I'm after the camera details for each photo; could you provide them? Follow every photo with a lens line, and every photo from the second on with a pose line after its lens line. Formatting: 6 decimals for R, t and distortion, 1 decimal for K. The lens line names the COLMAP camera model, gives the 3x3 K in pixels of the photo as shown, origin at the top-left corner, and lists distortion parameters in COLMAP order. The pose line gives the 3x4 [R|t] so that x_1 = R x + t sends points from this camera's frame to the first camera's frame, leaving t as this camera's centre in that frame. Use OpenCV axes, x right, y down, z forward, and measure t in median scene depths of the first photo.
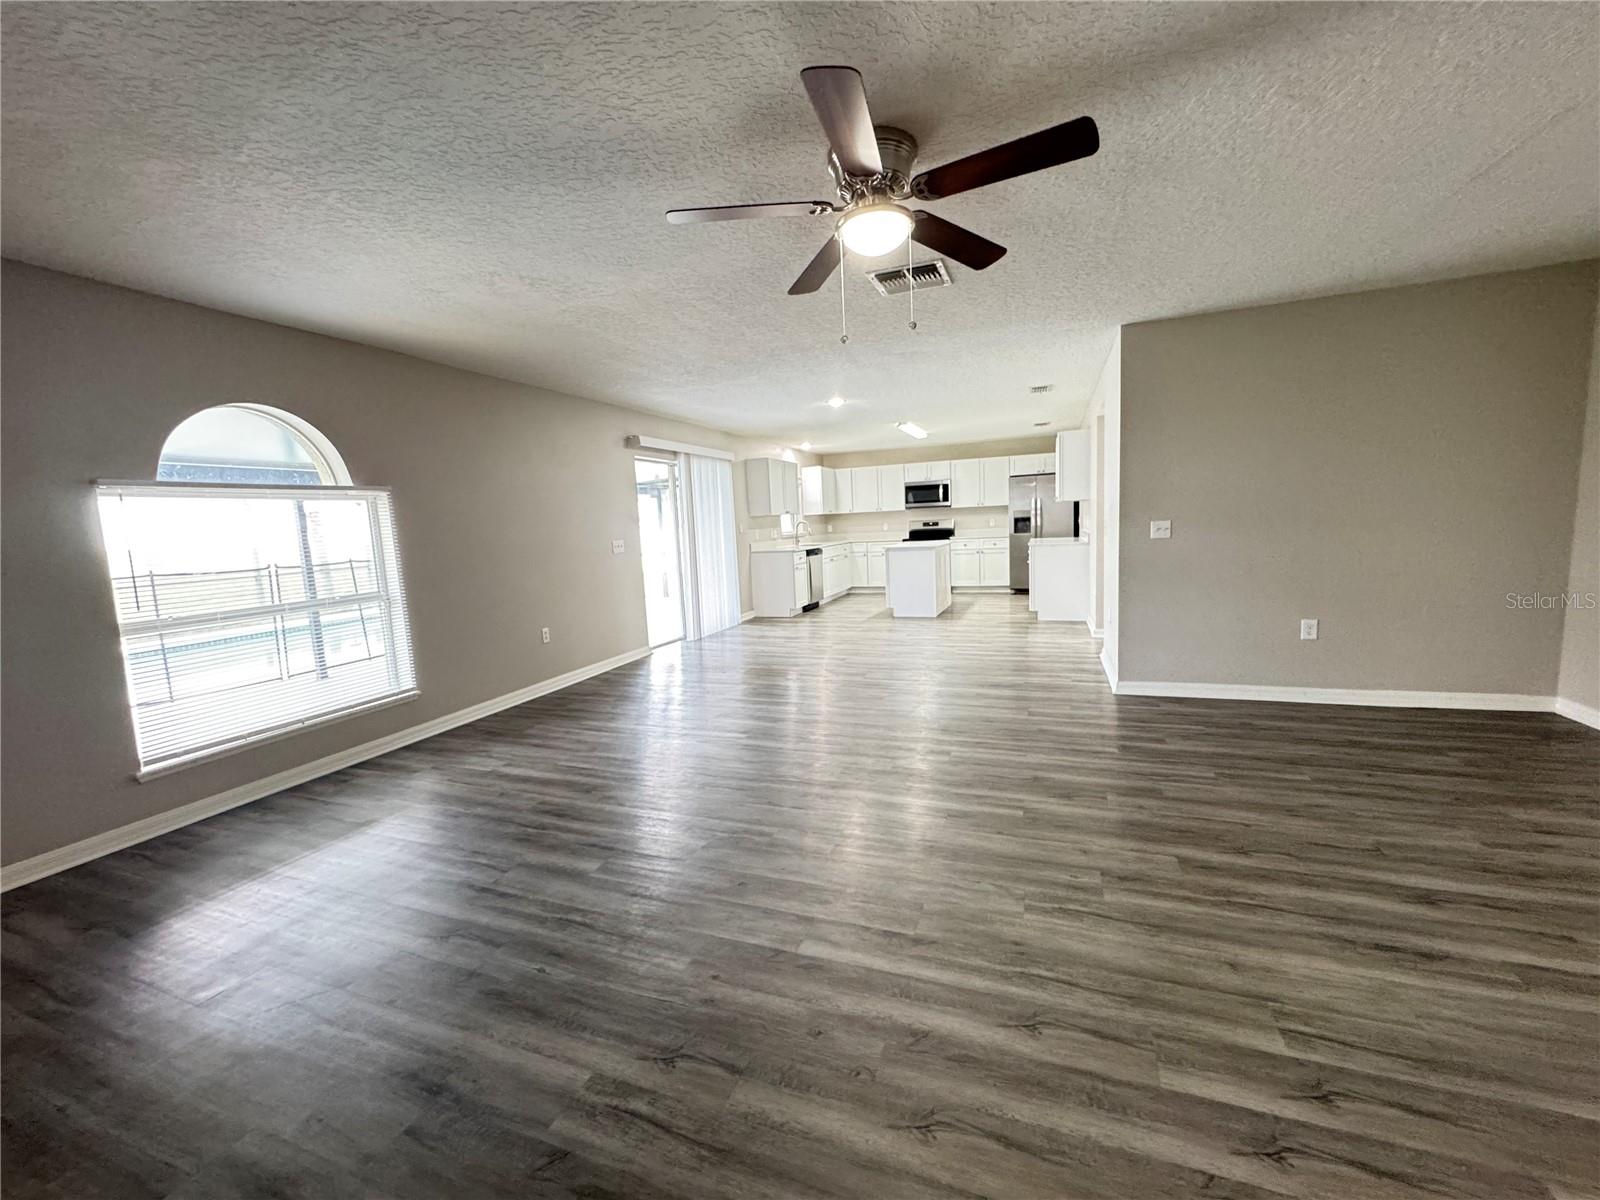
lens RADIAL K [[640.0, 0, 799.1], [0, 640.0, 599.1], [0, 0, 1]] dist [-0.000575, 0.001204]
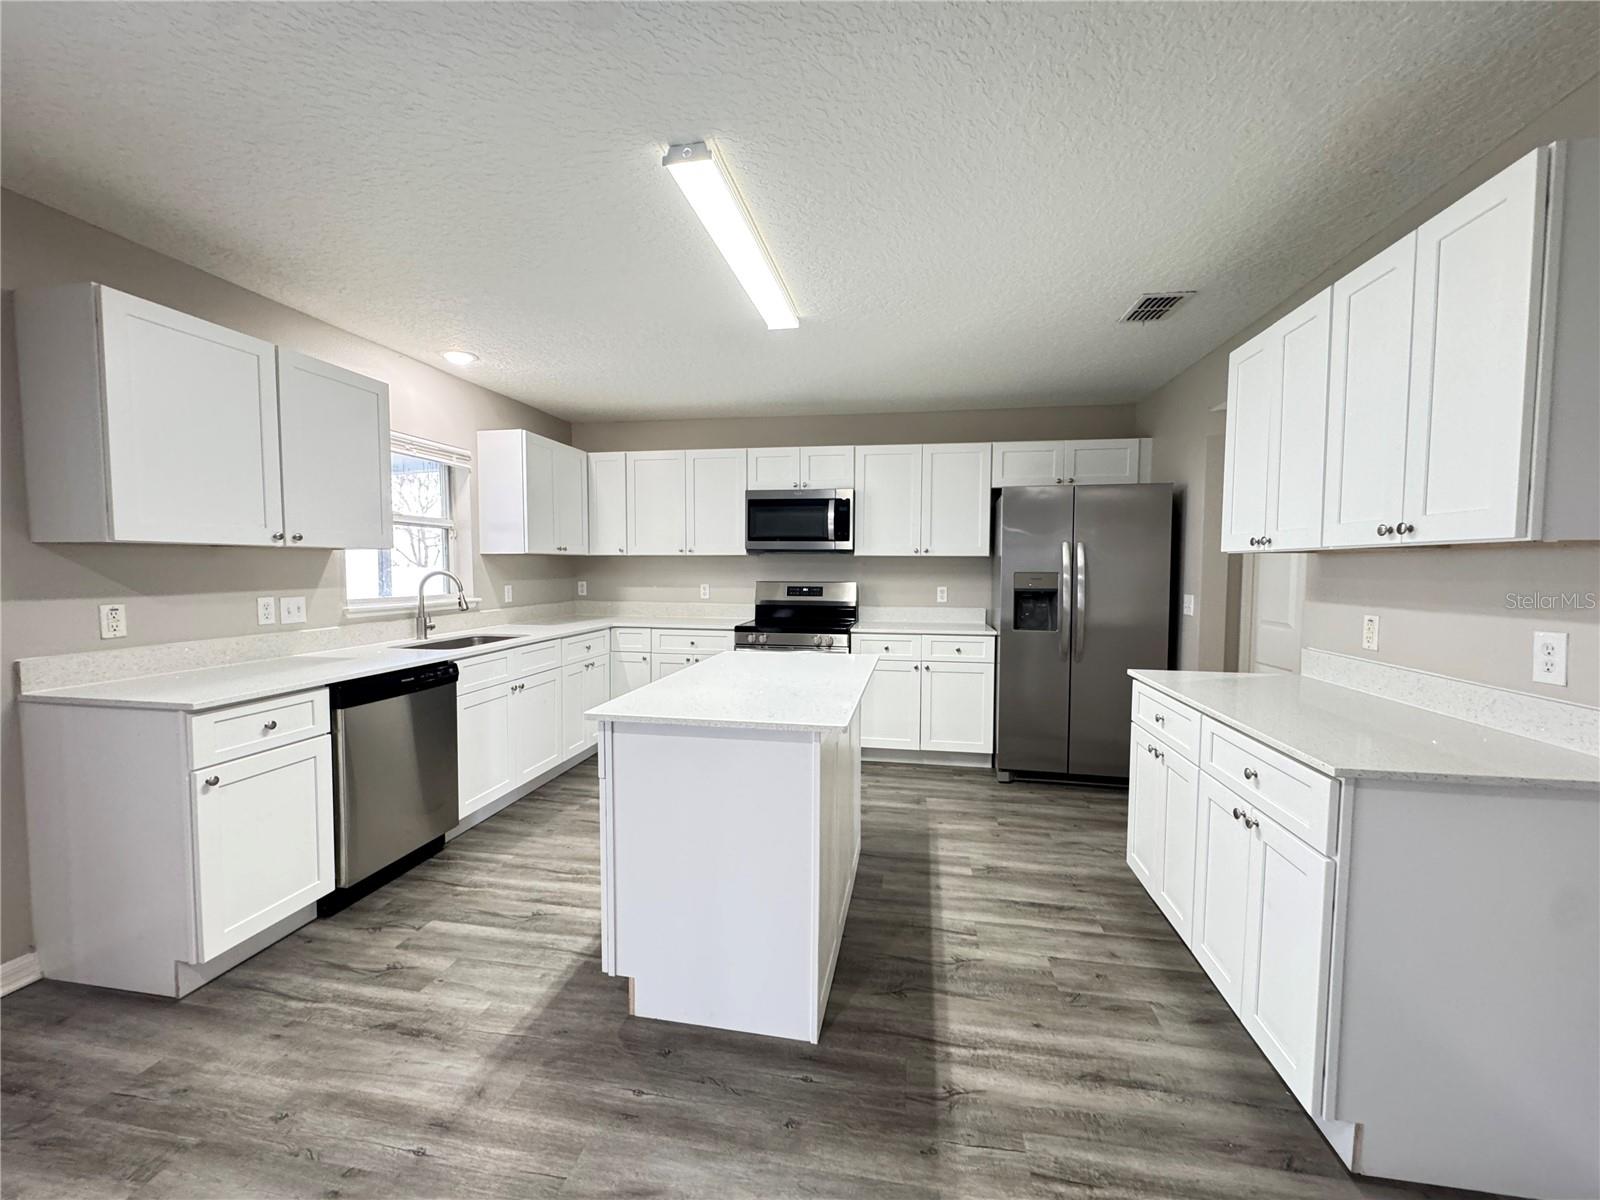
lens RADIAL K [[640.0, 0, 801.5], [0, 640.0, 600.3], [0, 0, 1]] dist [-0.000575, 0.001204]
pose [[0.979778, 0.041073, 0.195827, 0.122827], [-0.027318, 0.996999, -0.072435, -0.082223], [-0.198214, 0.065620, 0.977960, 0.596827]]
